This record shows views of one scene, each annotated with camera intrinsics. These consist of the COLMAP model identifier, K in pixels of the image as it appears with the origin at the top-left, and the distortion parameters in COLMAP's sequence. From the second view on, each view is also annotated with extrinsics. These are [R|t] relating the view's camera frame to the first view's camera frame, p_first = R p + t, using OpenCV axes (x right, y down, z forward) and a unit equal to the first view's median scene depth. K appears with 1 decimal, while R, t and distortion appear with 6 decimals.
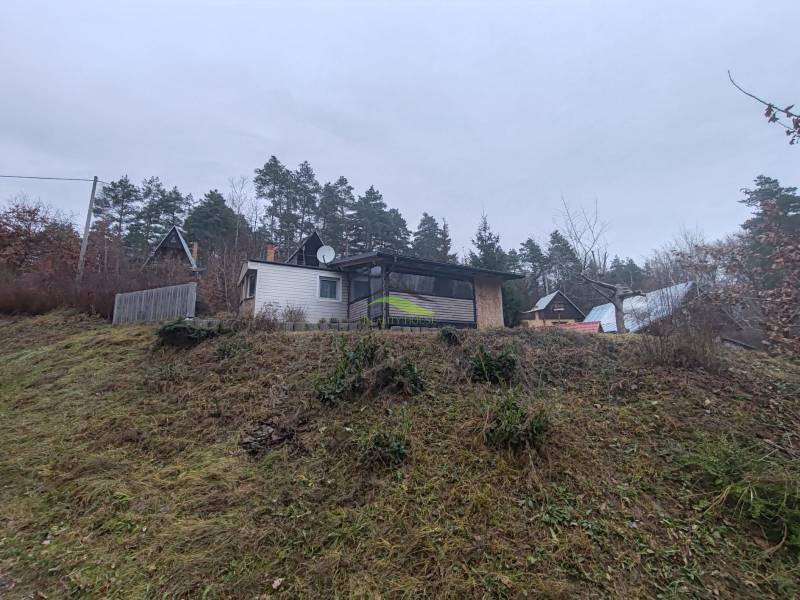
lens RADIAL K [[358.5, 0, 398.7], [0, 358.5, 298.2], [0, 0, 1]] dist [0.001770, 0.000772]
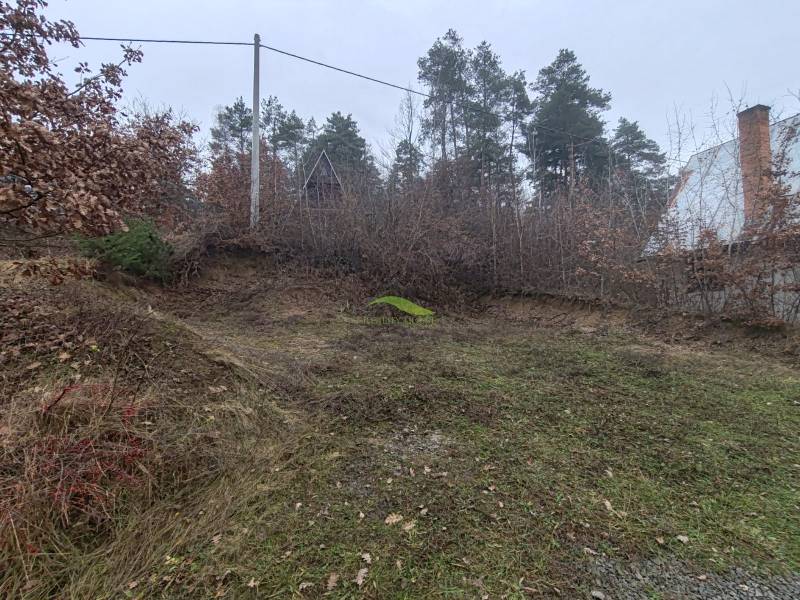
lens RADIAL K [[358.5, 0, 398.7], [0, 358.5, 298.2], [0, 0, 1]] dist [0.001770, 0.000772]
pose [[0.982082, -0.004019, -0.188413, -0.262658], [0.032873, 0.988099, 0.150269, -0.015876], [0.185567, -0.153770, 0.970526, 0.228274]]
